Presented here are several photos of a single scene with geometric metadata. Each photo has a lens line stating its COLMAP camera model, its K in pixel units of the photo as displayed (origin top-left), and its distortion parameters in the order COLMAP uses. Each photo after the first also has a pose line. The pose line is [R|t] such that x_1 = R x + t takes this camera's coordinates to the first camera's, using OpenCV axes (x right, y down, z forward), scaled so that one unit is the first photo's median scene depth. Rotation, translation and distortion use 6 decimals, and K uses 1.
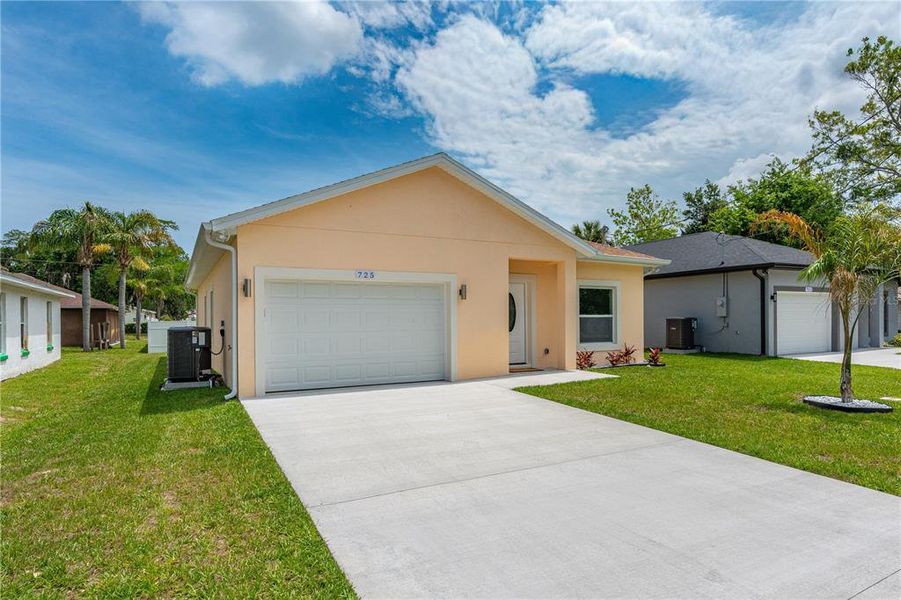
lens RADIAL K [[503.3, 0, 481.5], [0, 503.3, 322.0], [0, 0, 1]] dist [-0.017751, 0.001003]
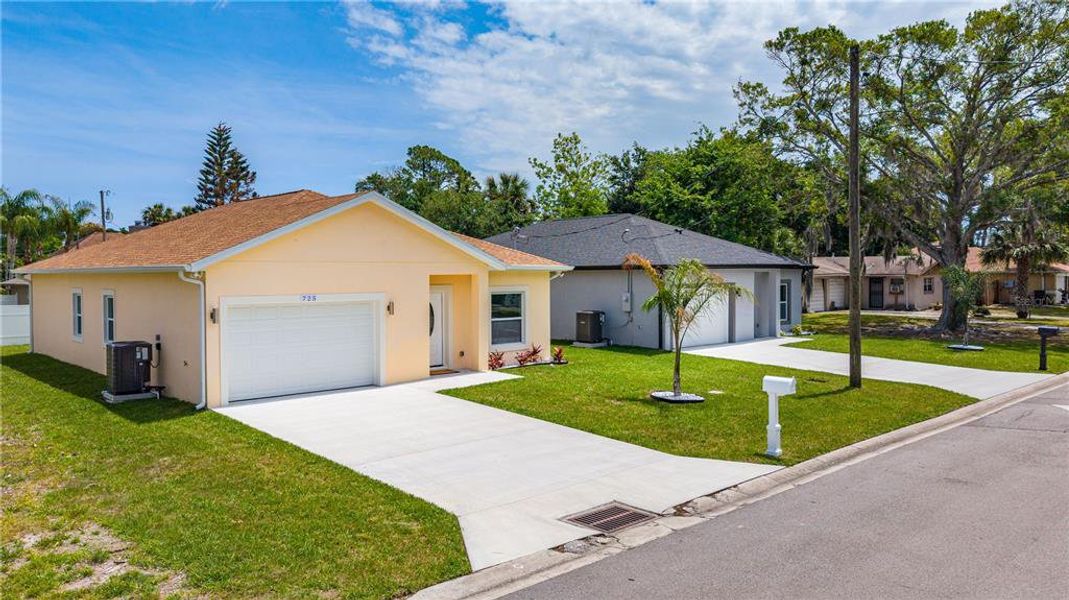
lens RADIAL K [[713.7, 0, 509.4], [0, 713.7, 296.0], [0, 0, 1]] dist [0.002097, -0.003355]
pose [[0.978108, -0.003981, 0.208060, -0.083987], [-0.001099, 0.999704, 0.024293, -0.095819], [-0.208096, -0.023990, 0.977814, -0.491997]]
